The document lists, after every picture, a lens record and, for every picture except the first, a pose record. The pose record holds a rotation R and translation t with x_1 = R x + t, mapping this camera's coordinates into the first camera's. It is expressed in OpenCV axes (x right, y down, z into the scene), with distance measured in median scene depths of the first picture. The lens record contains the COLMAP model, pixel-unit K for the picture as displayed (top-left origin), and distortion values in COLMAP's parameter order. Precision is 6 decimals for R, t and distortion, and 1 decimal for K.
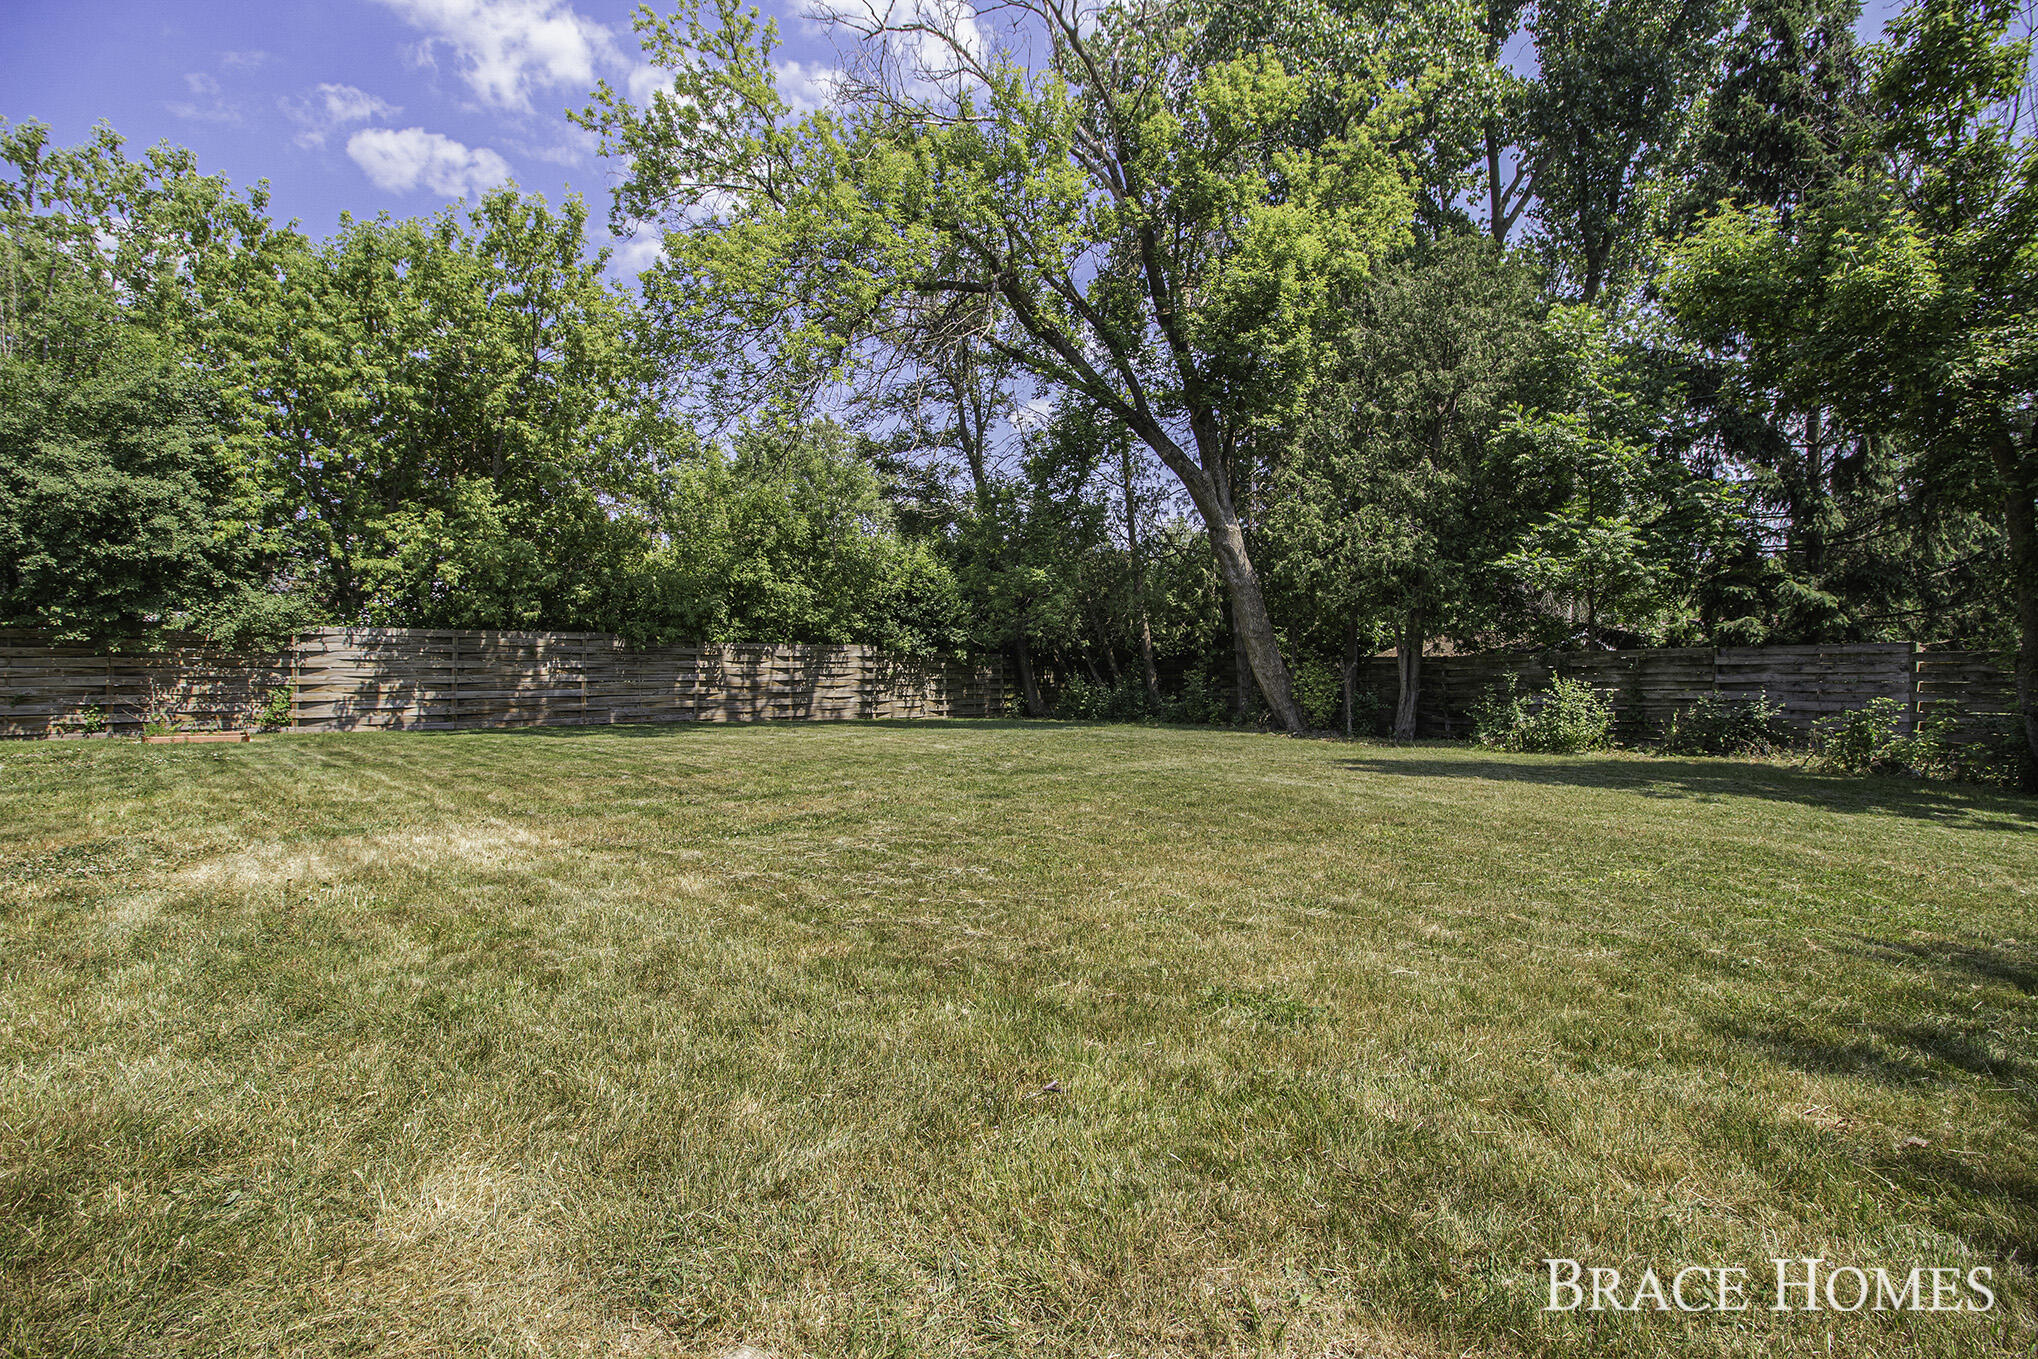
lens RADIAL K [[955.7, 0, 1019.0], [0, 955.7, 679.5], [0, 0, 1]] dist [-0.000682, -0.000229]
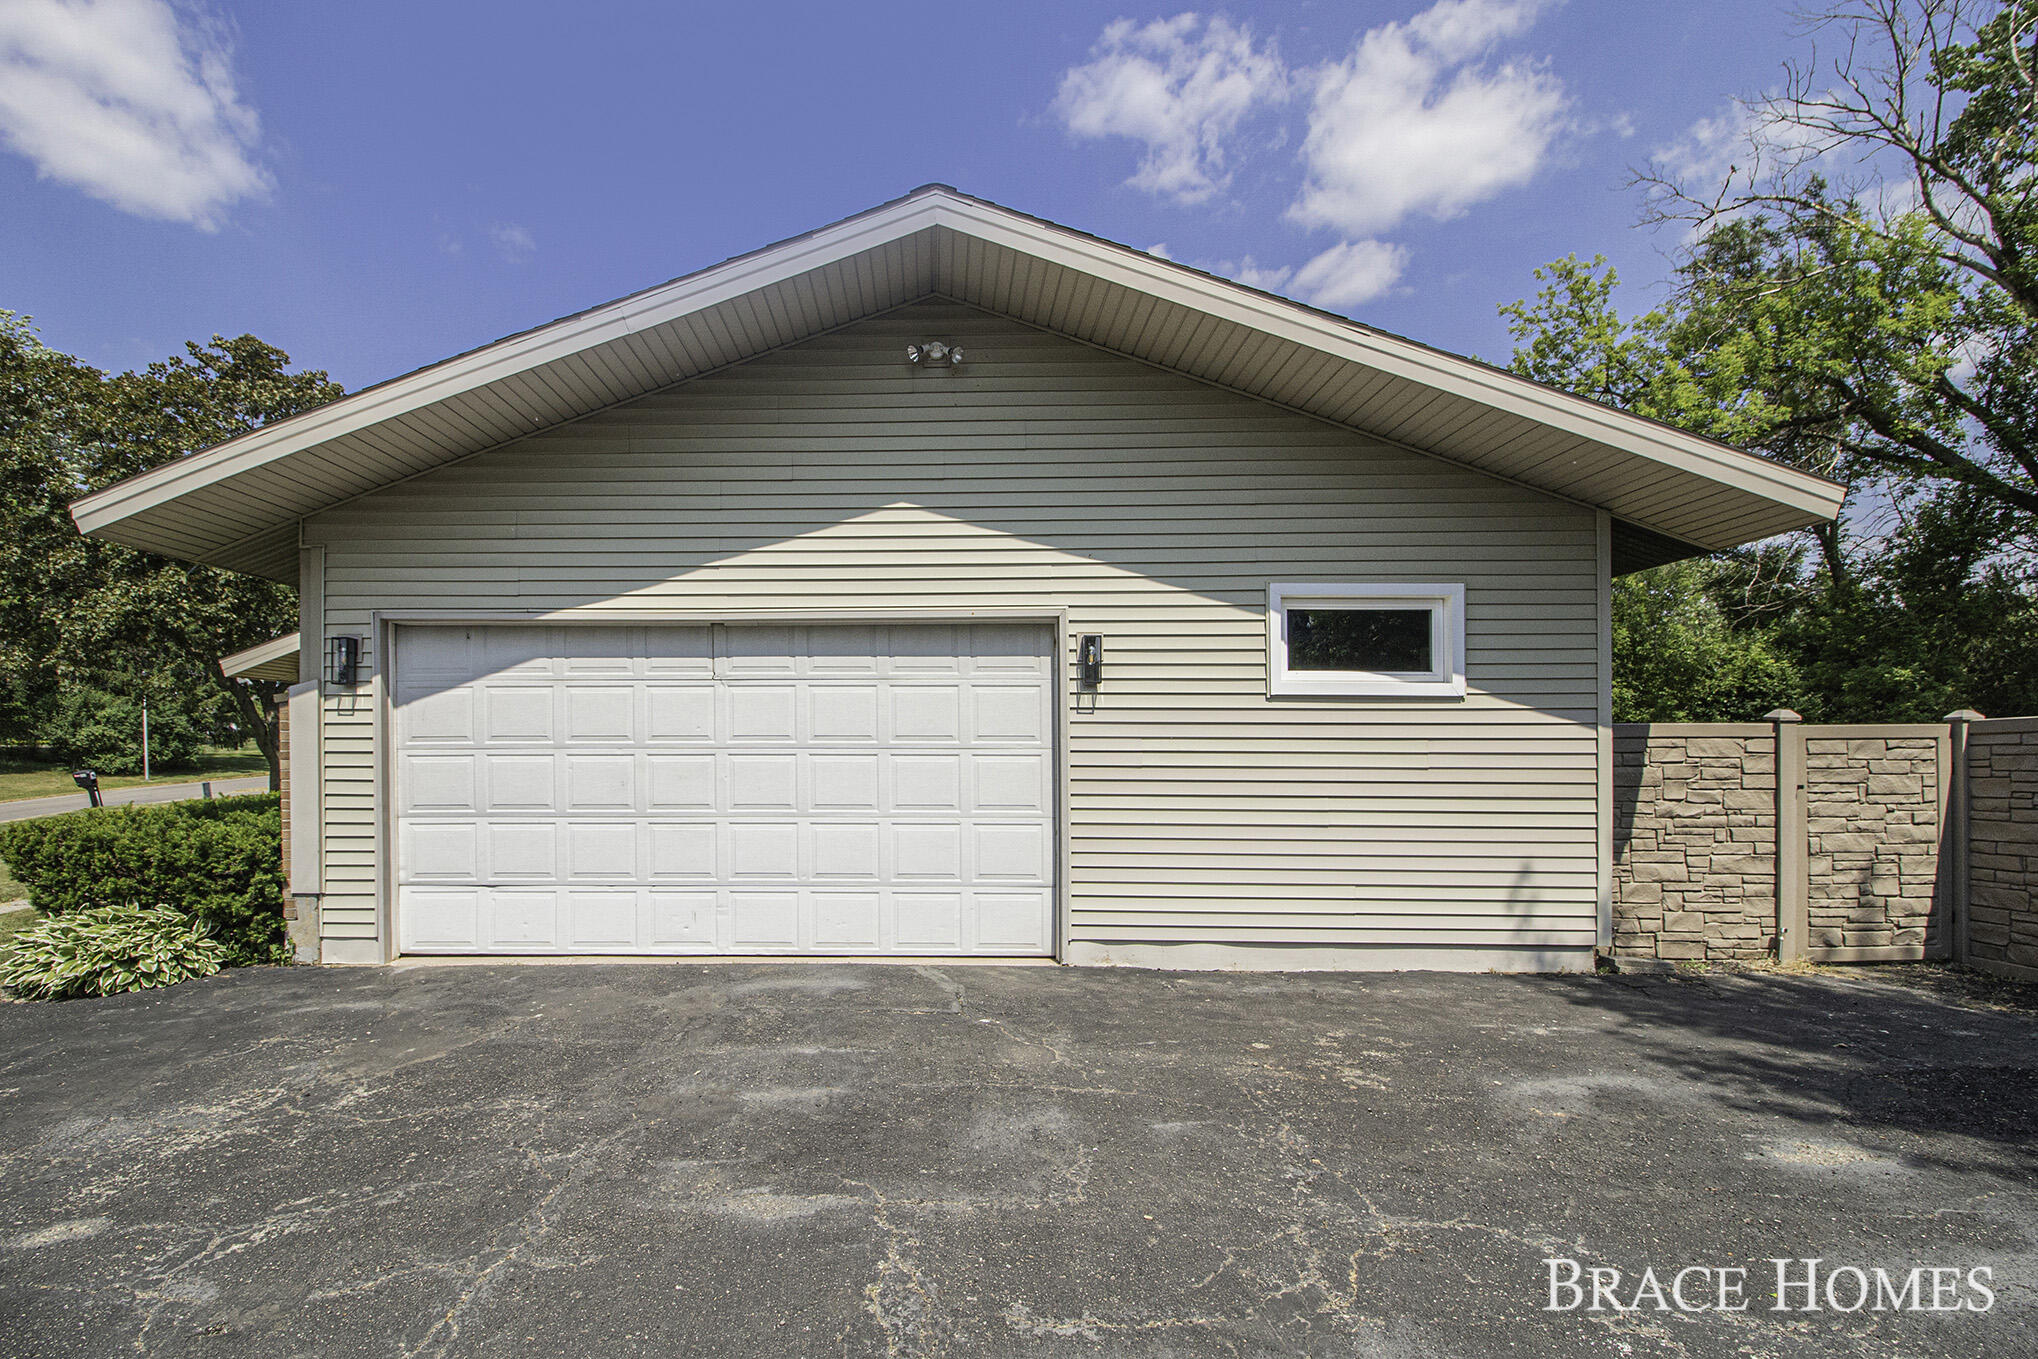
lens RADIAL K [[904.8, 0, 1014.5], [0, 904.8, 748.9], [0, 0, 1]] dist [-0.001185, -0.000386]
pose [[0.706748, -0.006498, -0.707436, 0.021514], [-0.009897, 0.999769, -0.019071, 0.001244], [0.707396, 0.020480, 0.706520, -0.260673]]
